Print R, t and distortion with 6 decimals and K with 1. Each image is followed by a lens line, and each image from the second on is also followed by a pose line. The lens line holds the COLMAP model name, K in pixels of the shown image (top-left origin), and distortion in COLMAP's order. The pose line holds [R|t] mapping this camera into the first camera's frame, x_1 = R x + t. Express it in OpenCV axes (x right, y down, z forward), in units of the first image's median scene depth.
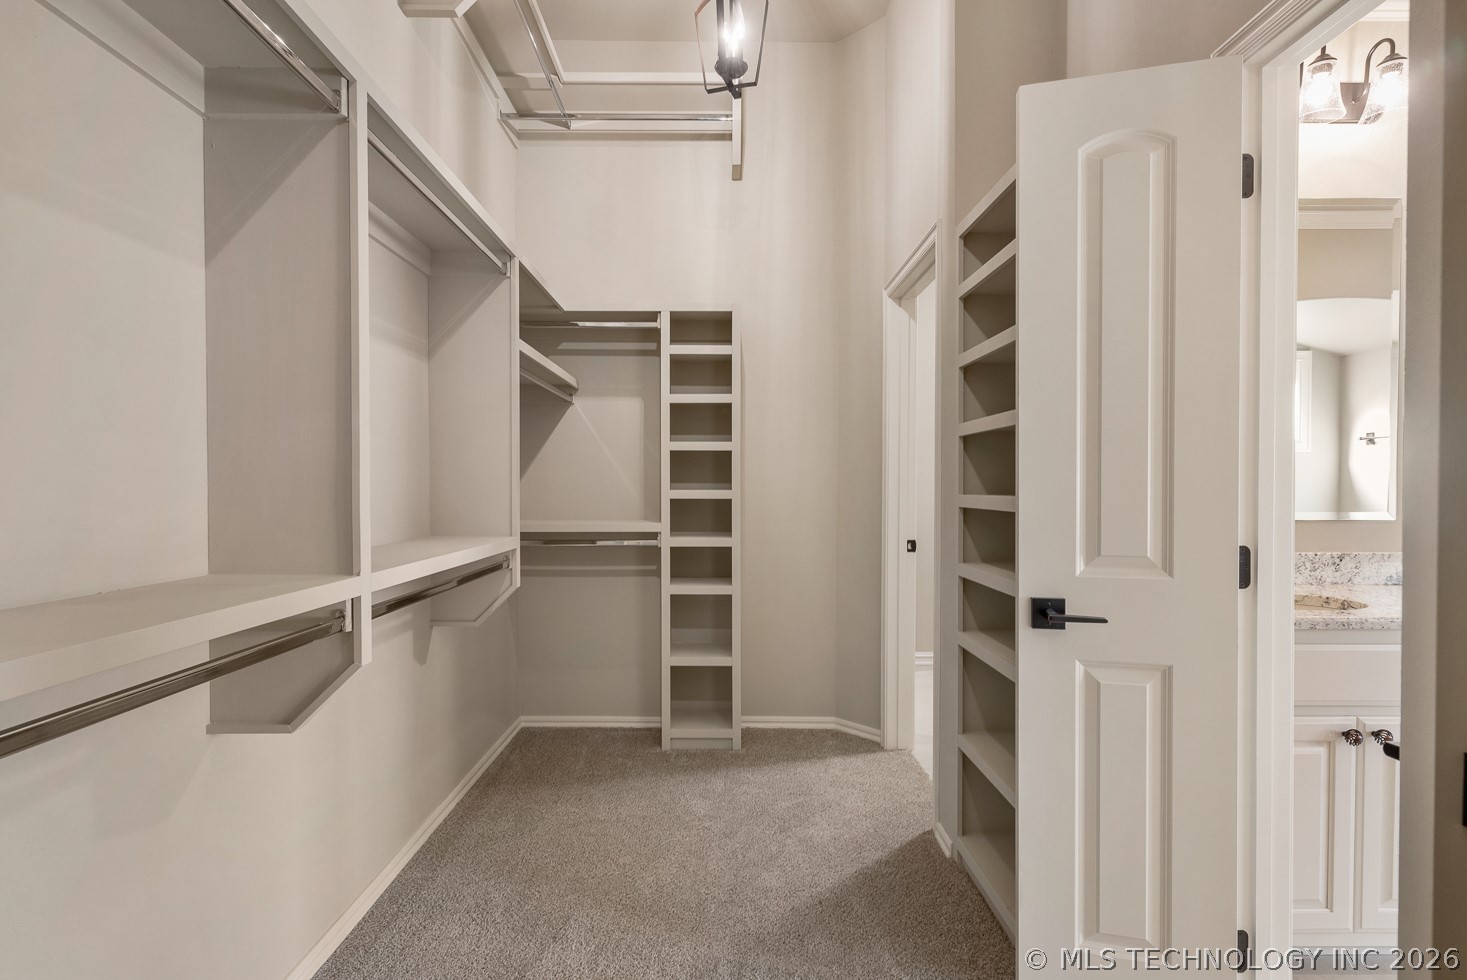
lens RADIAL K [[707.0, 0, 718.3], [0, 707.0, 485.9], [0, 0, 1]] dist [0.001114, 0.000362]
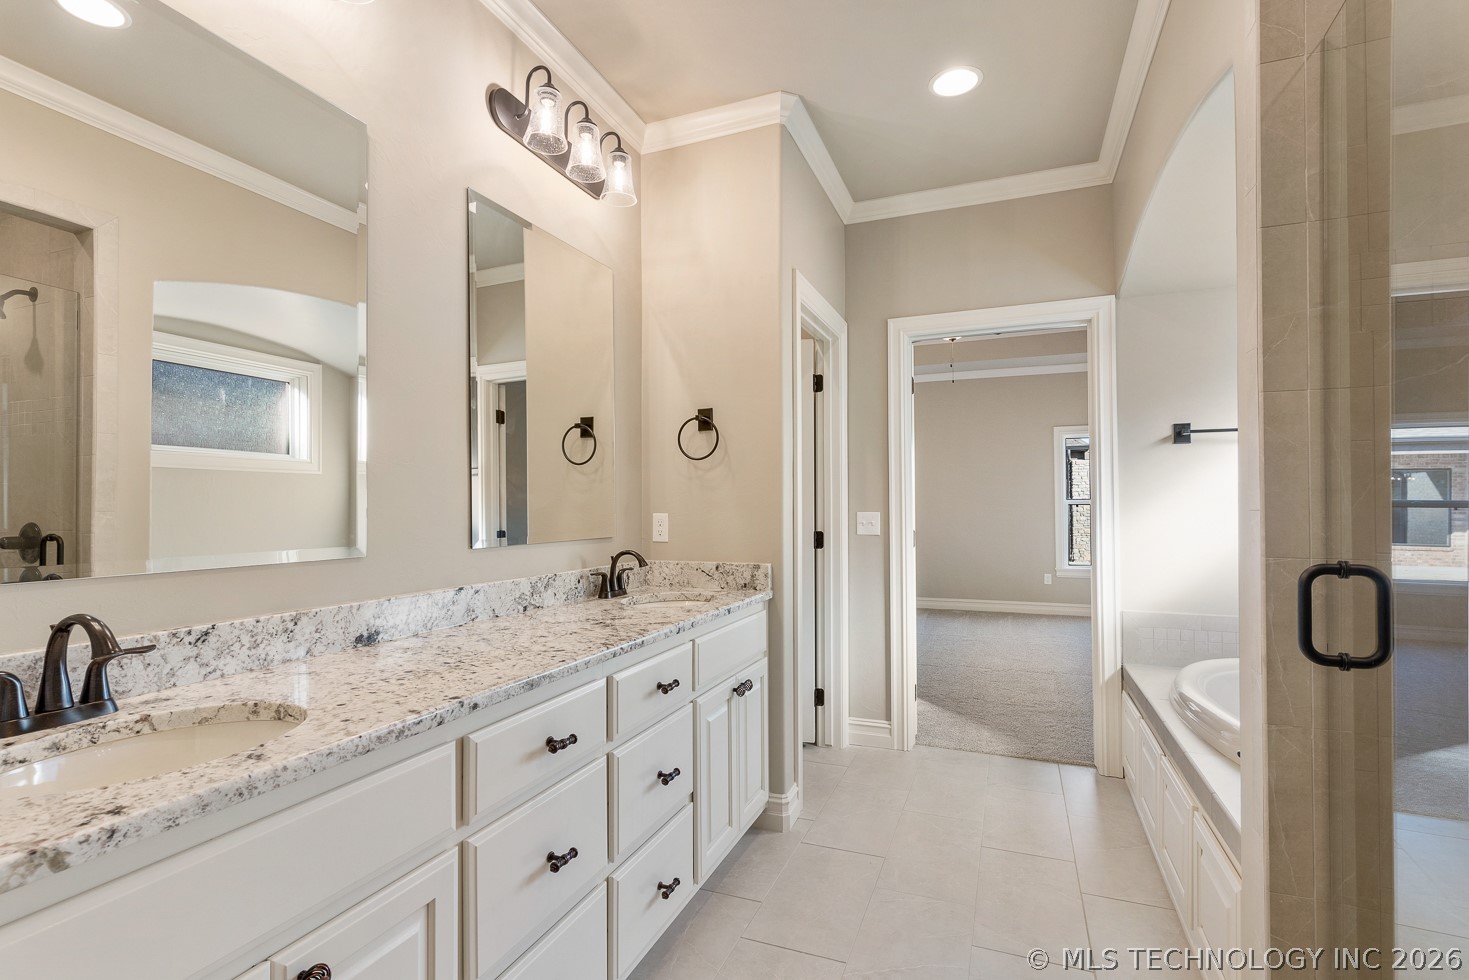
lens RADIAL K [[708.0, 0, 731.8], [0, 708.0, 499.3], [0, 0, 1]] dist [0.001114, 0.000362]
pose [[0.369189, 0.008764, 0.929313, 0.418037], [0.016486, 0.999736, -0.015977, 0.007004], [-0.929208, 0.021219, 0.368947, 0.380112]]
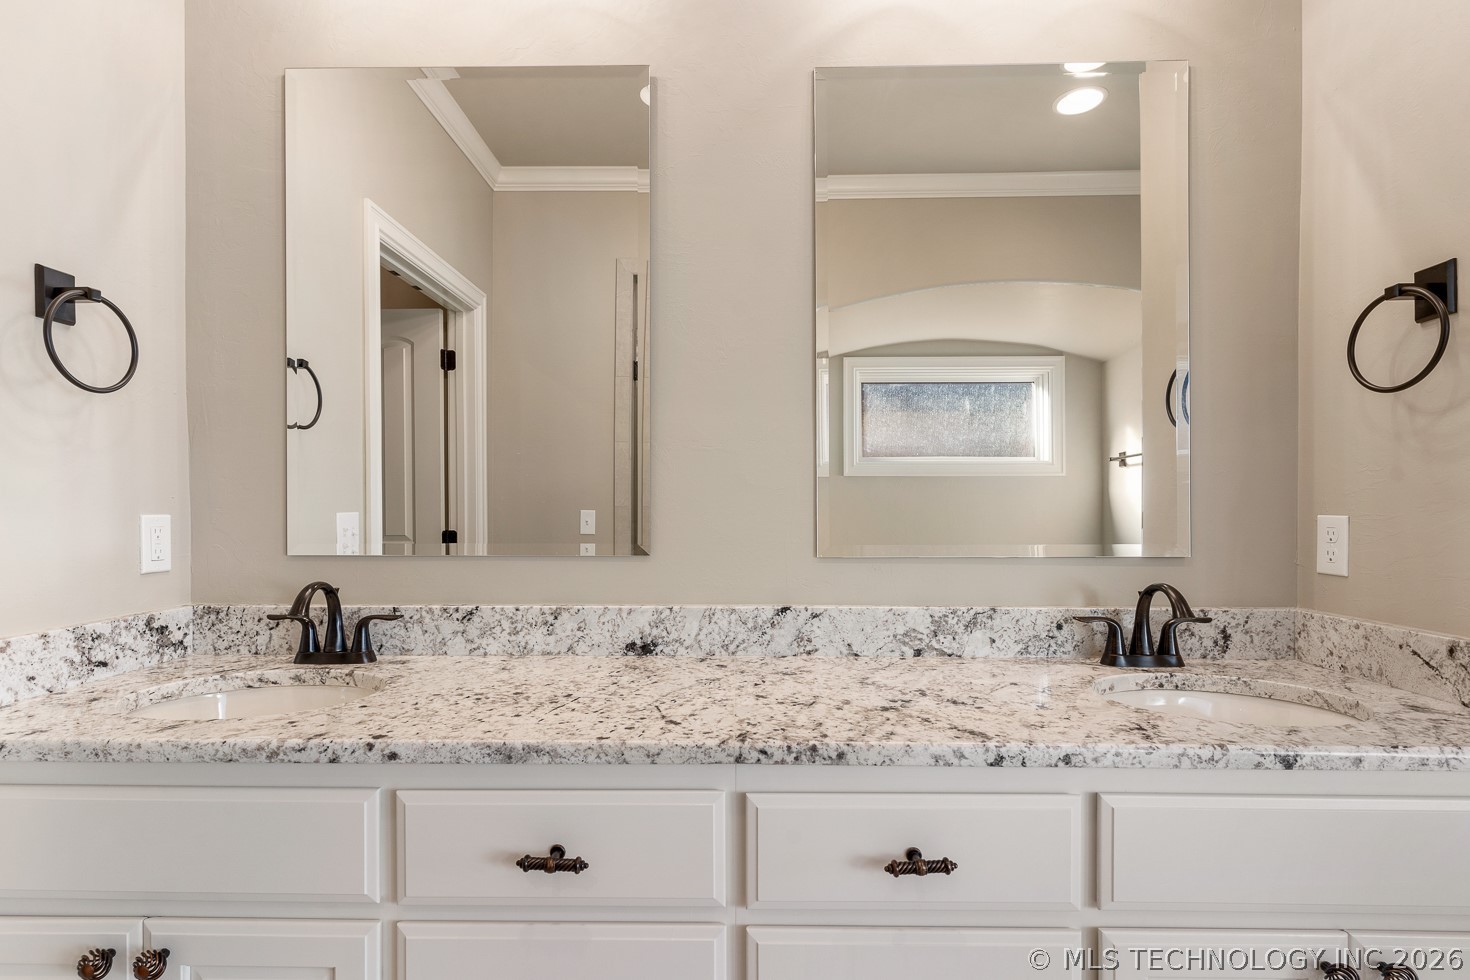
lens RADIAL K [[708.5, 0, 676.1], [0, 708.5, 516.4], [0, 0, 1]] dist [0.001114, 0.000362]
pose [[0.999900, 0.001939, -0.014023, 0.998517], [-0.001955, 0.999997, -0.001125, 0.012680], [0.014021, 0.001152, 0.999901, 0.353050]]
